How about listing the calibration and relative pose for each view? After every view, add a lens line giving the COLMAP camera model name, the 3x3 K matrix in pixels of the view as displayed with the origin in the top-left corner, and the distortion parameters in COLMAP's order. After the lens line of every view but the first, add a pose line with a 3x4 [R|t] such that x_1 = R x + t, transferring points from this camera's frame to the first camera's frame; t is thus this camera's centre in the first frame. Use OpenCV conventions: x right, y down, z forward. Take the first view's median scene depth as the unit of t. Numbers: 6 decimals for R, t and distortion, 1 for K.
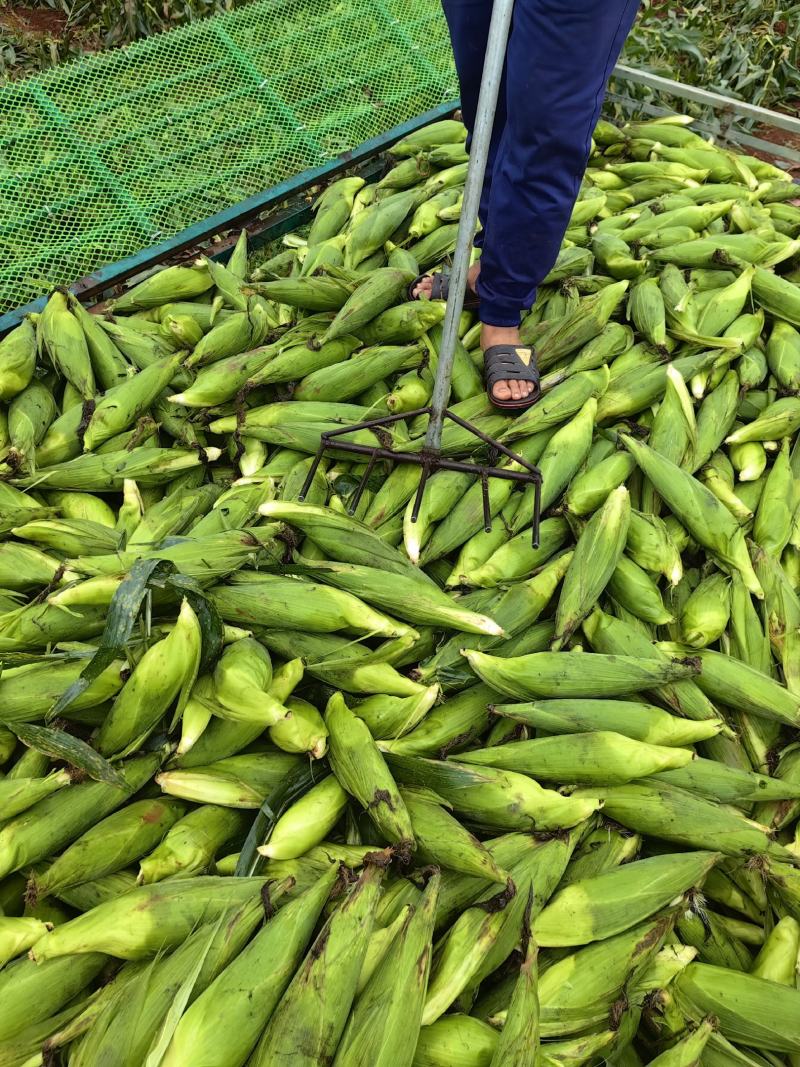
lens RADIAL K [[842.2, 0, 400.0], [0, 842.2, 533.5], [0, 0, 1]] dist [0.047191, -0.070689]
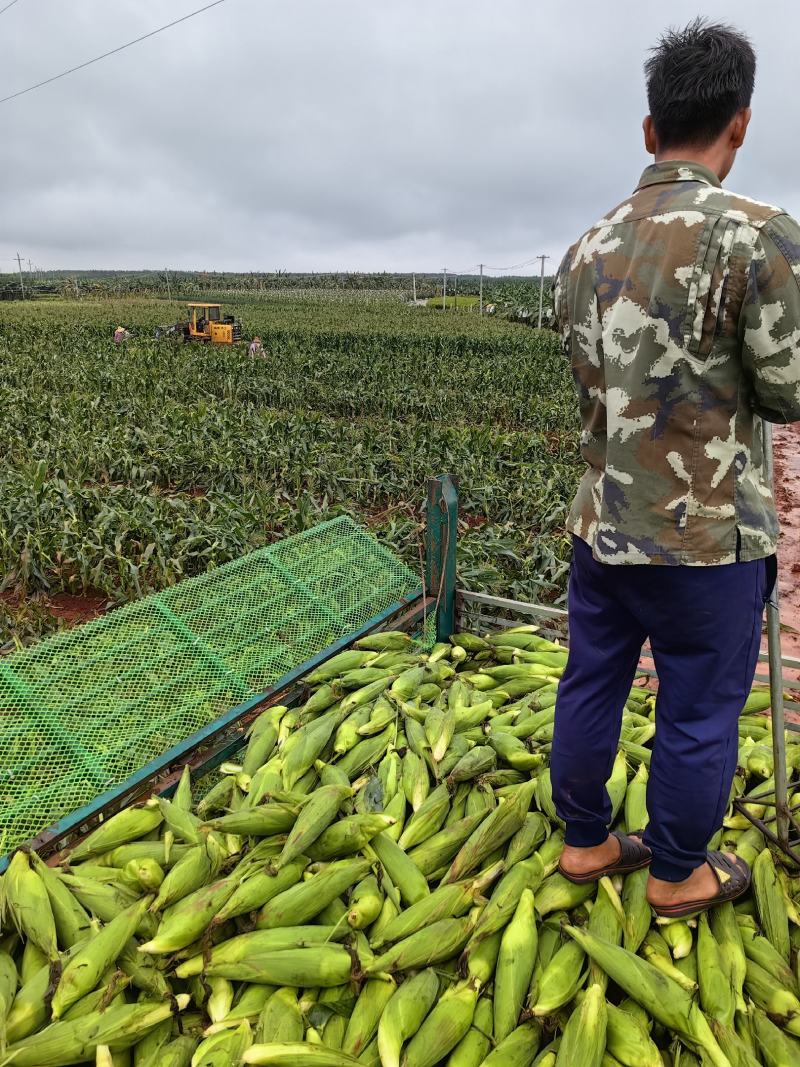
lens RADIAL K [[842.2, 0, 400.0], [0, 842.2, 533.5], [0, 0, 1]] dist [0.047191, -0.070689]
pose [[0.982624, -0.067771, 0.172790, -0.089024], [0.147049, 0.852302, -0.501954, -0.020762], [-0.113252, 0.518641, 0.847458, -0.145602]]
